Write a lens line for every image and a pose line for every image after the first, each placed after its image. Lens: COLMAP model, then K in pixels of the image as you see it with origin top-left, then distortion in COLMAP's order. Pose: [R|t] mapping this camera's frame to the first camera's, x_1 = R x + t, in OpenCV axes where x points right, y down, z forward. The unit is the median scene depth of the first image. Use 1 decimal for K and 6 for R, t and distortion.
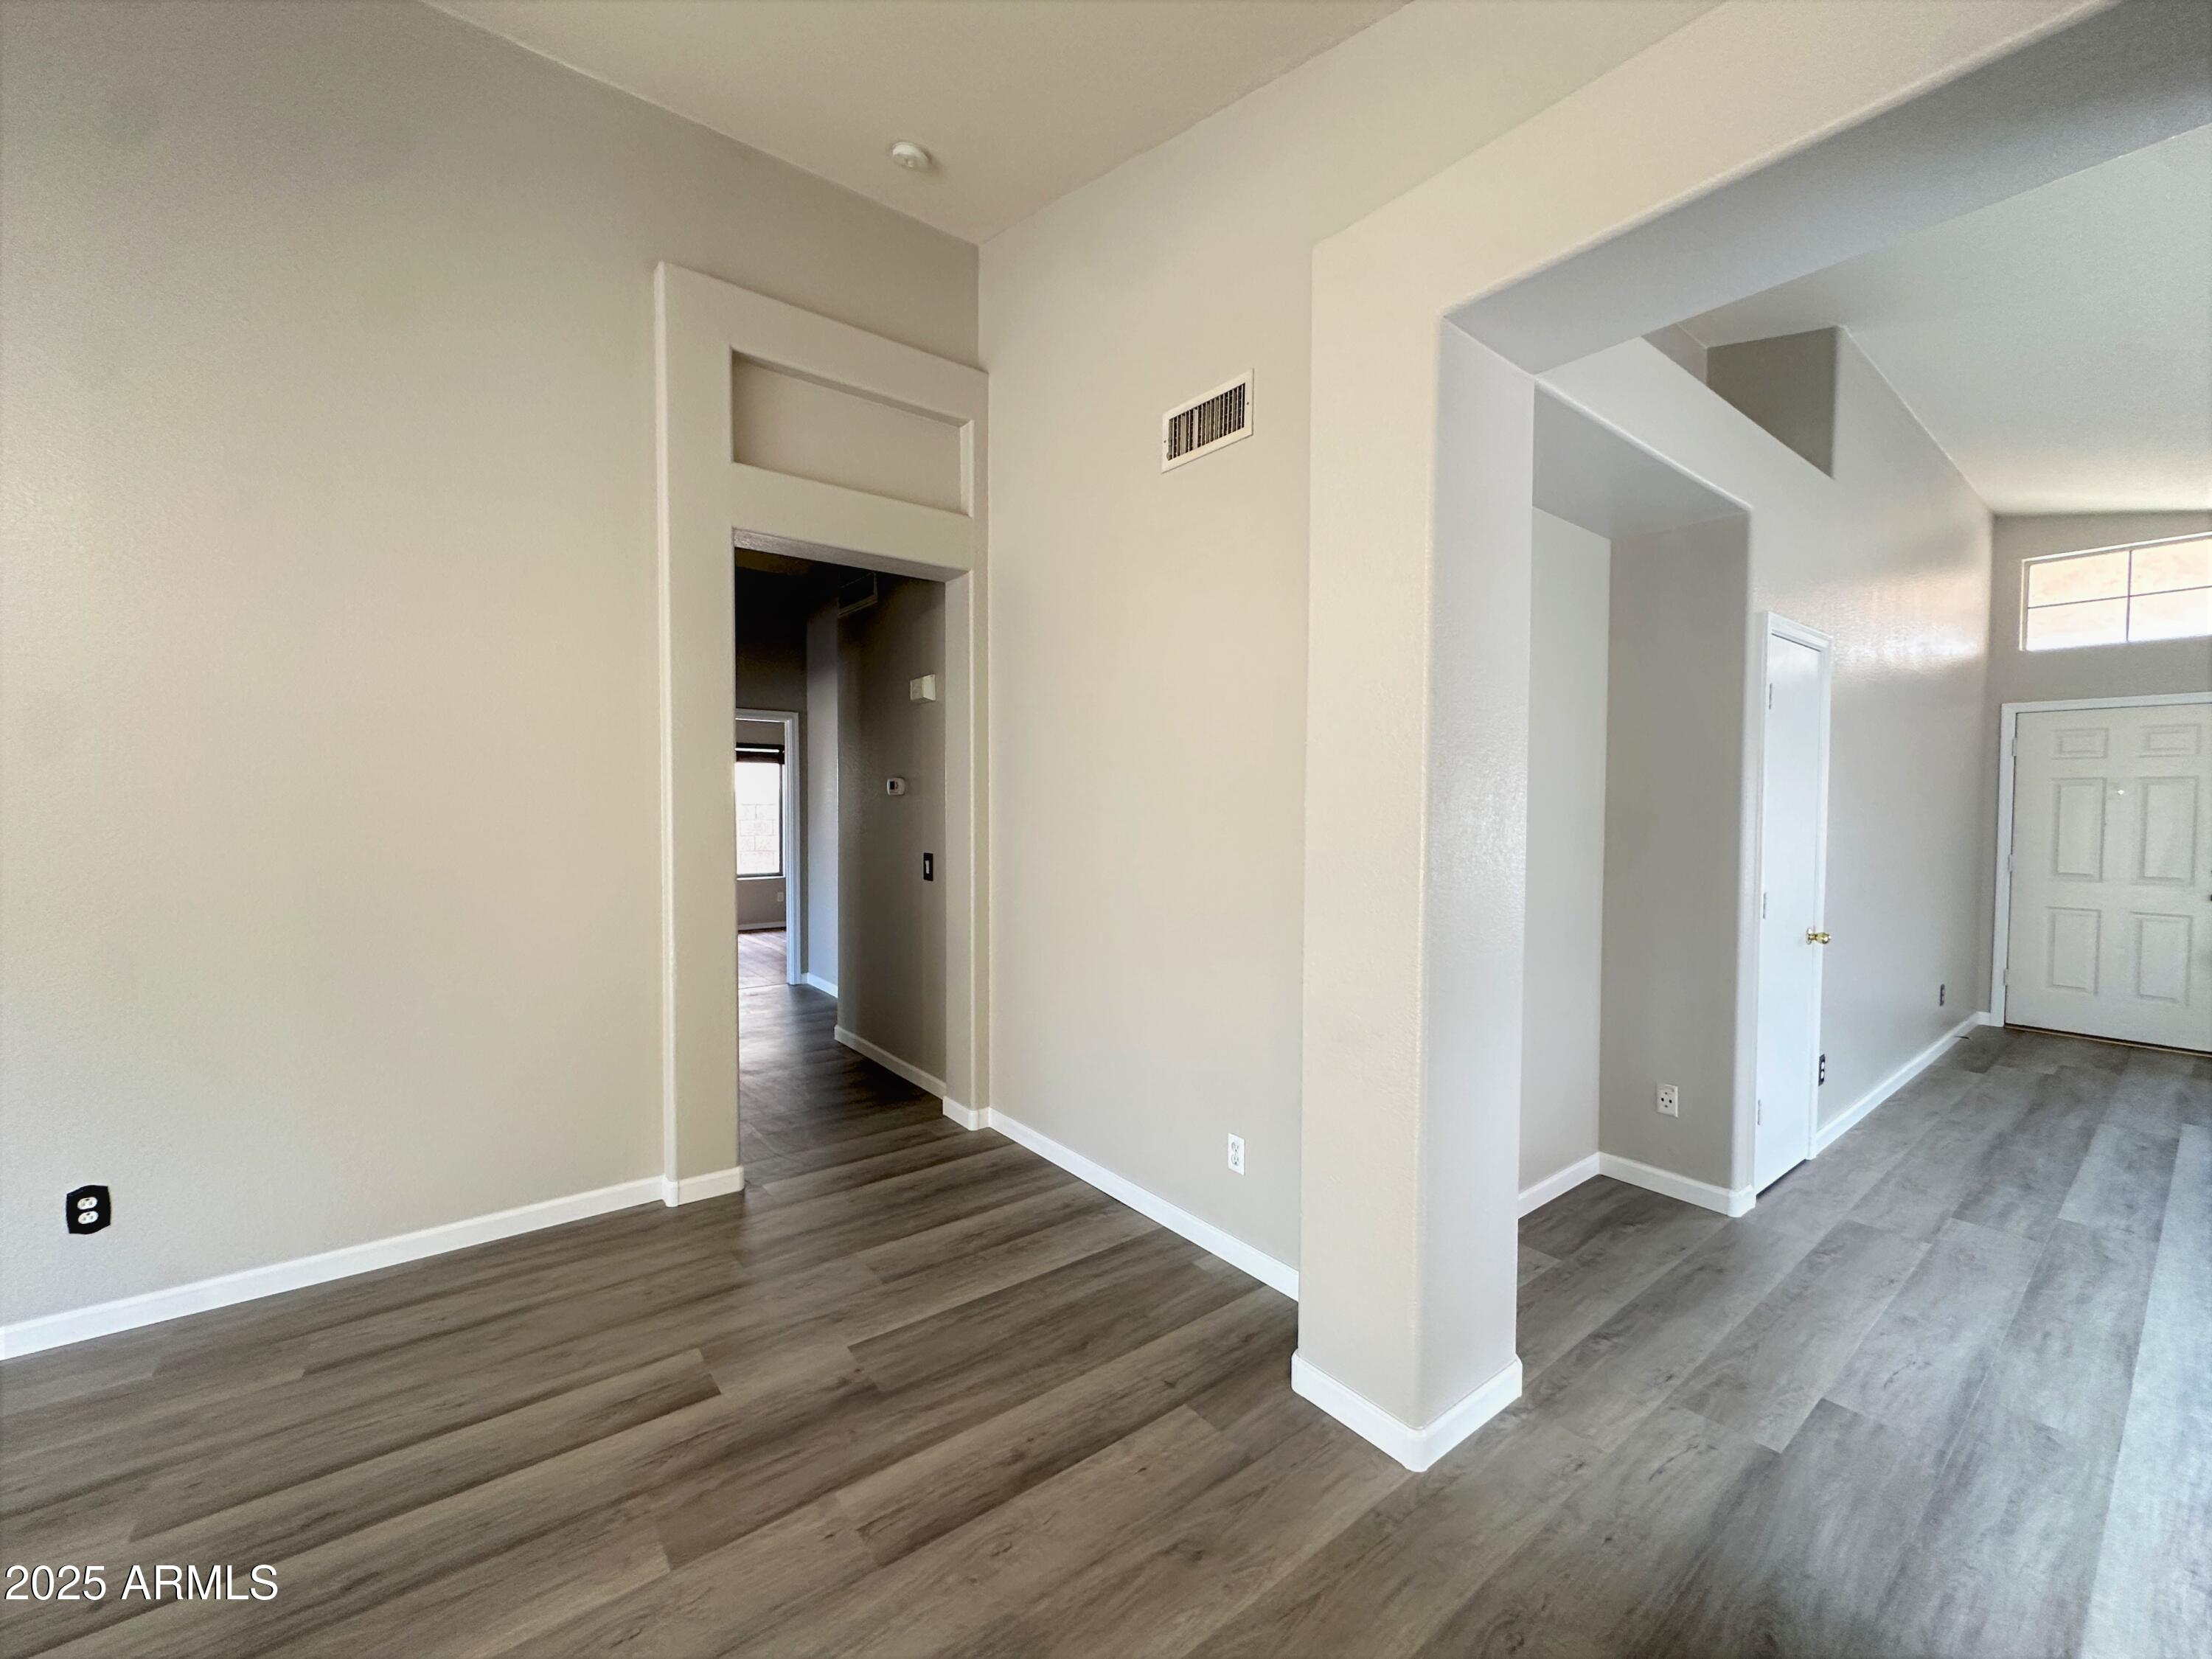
lens RADIAL K [[885.5, 0, 1106.7], [0, 885.5, 833.8], [0, 0, 1]] dist [-0.000119, -0.000334]
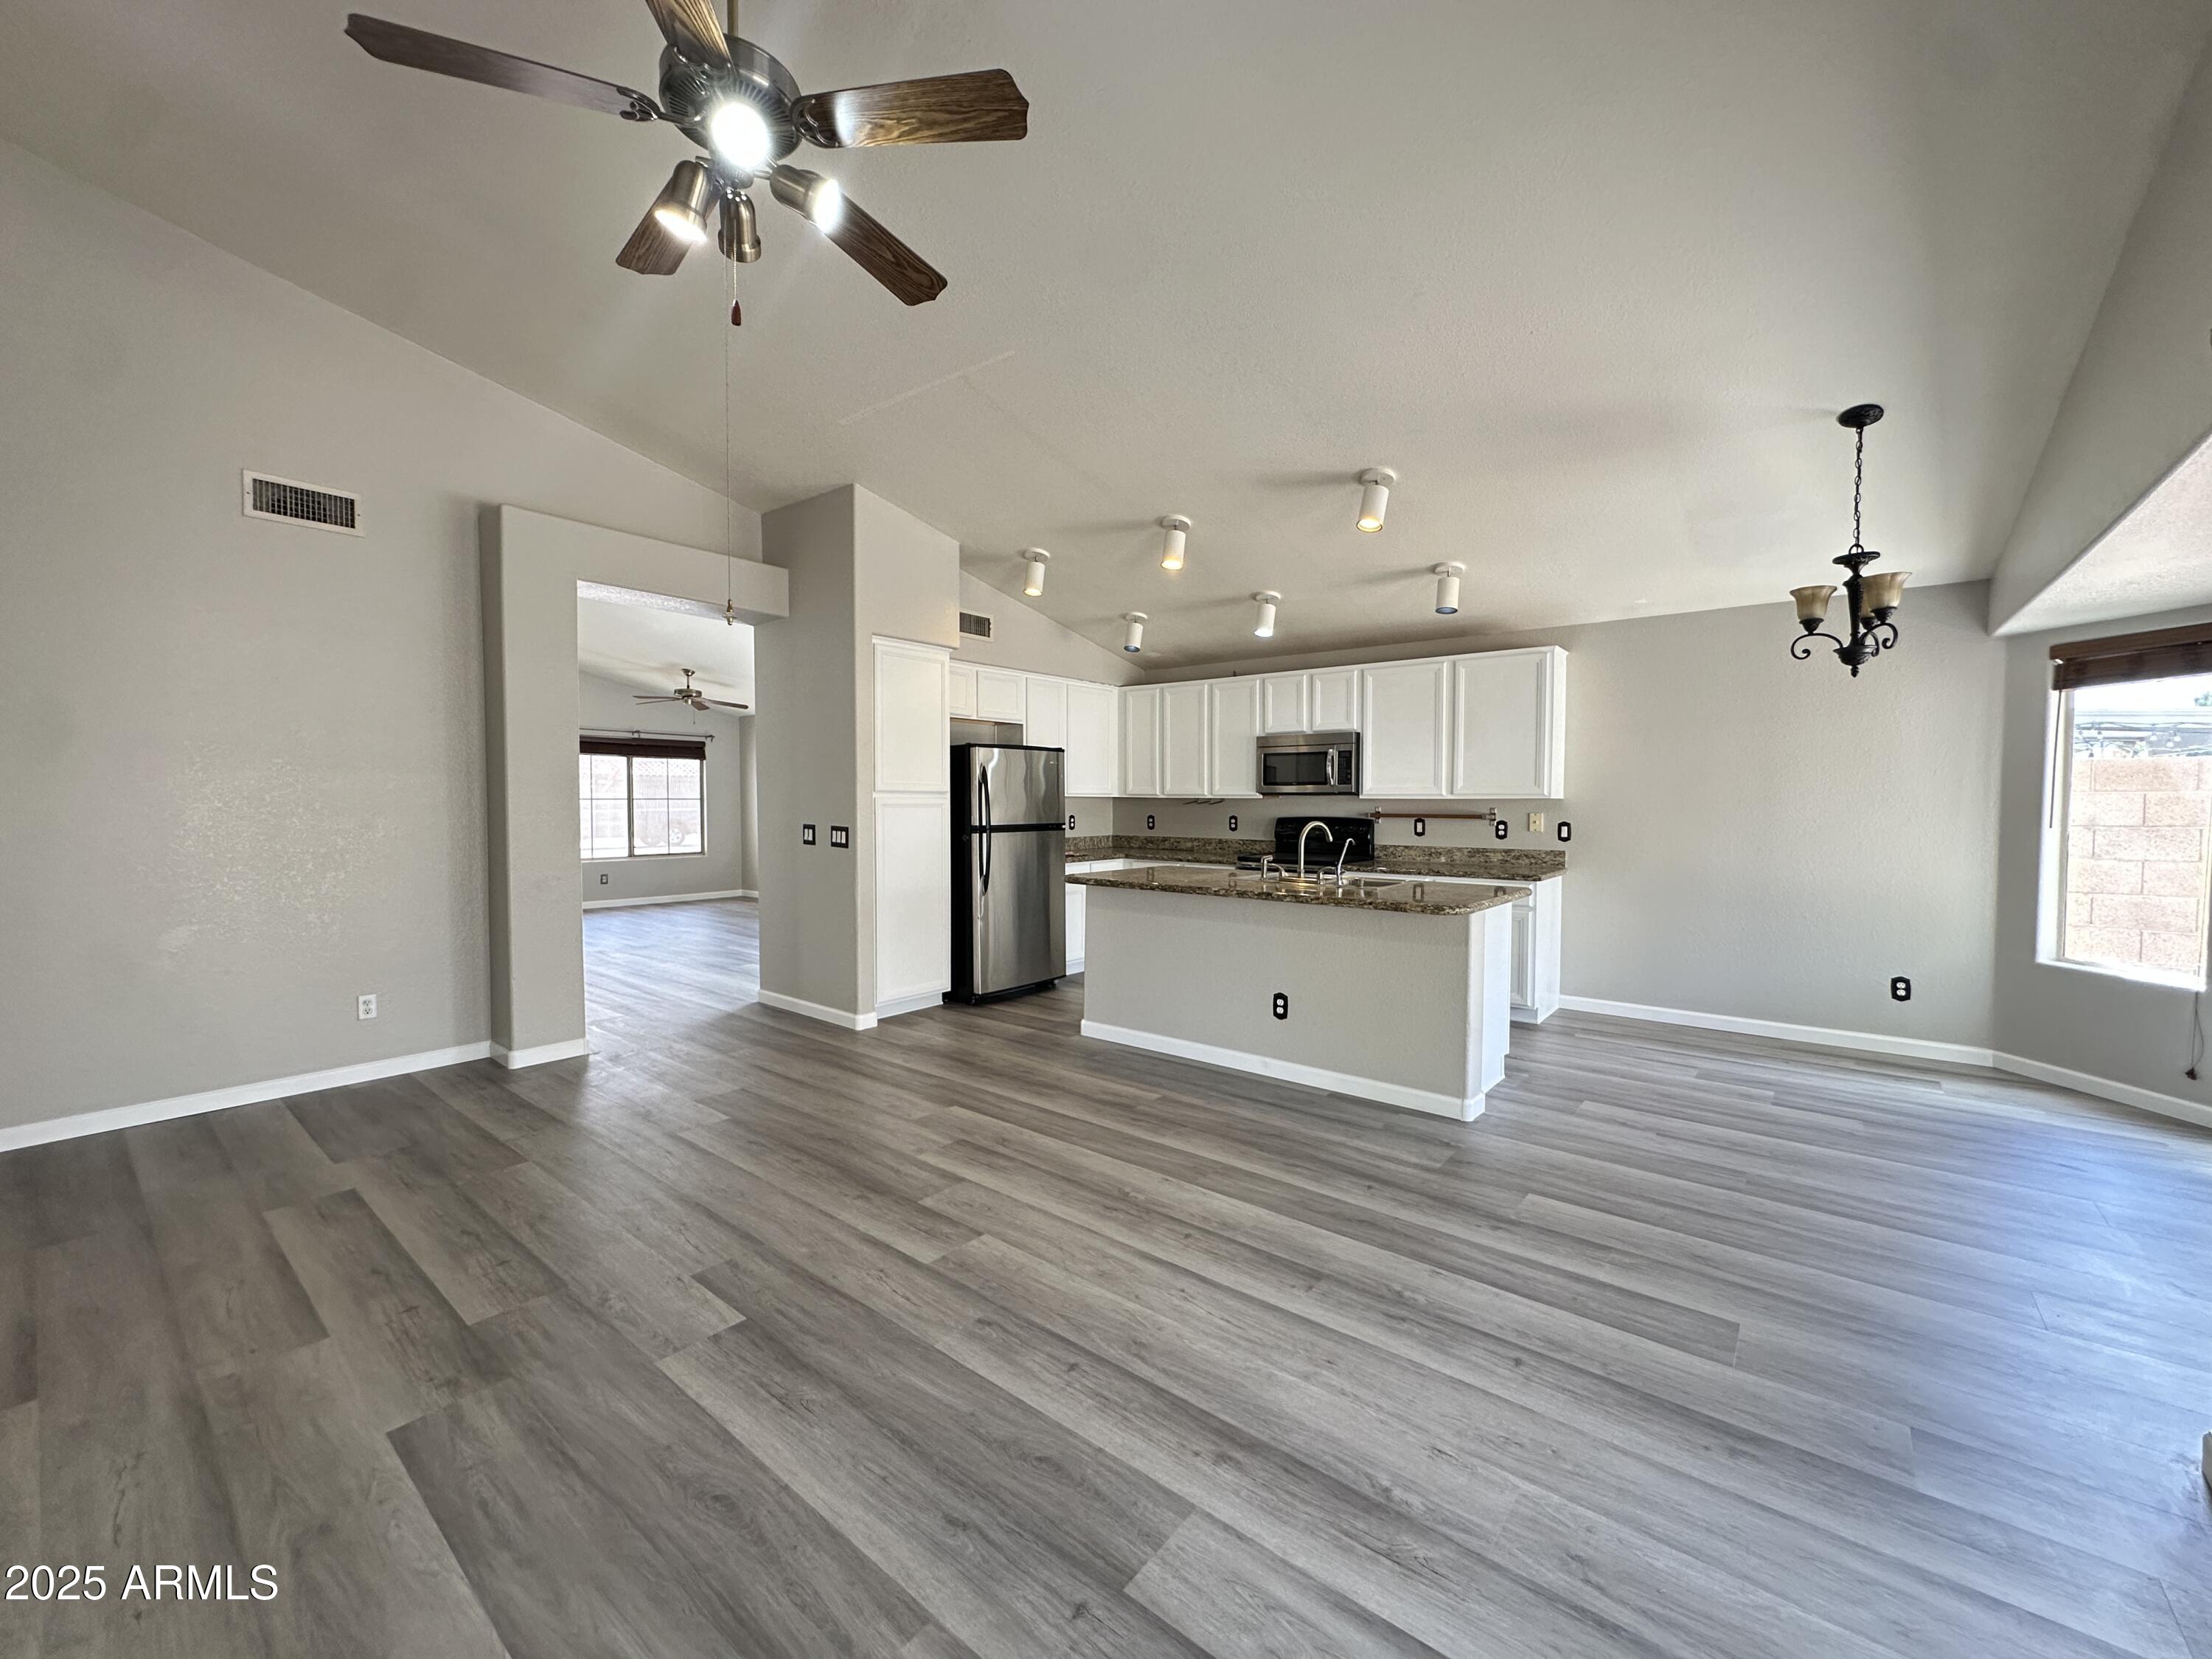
lens RADIAL K [[885.5, 0, 1105.7], [0, 885.5, 826.5], [0, 0, 1]] dist [-0.000119, -0.000334]
pose [[-0.221650, -0.042735, 0.974189, -1.600632], [0.033322, 0.998124, 0.051366, 0.018799], [-0.974557, 0.043847, -0.219810, 0.091692]]
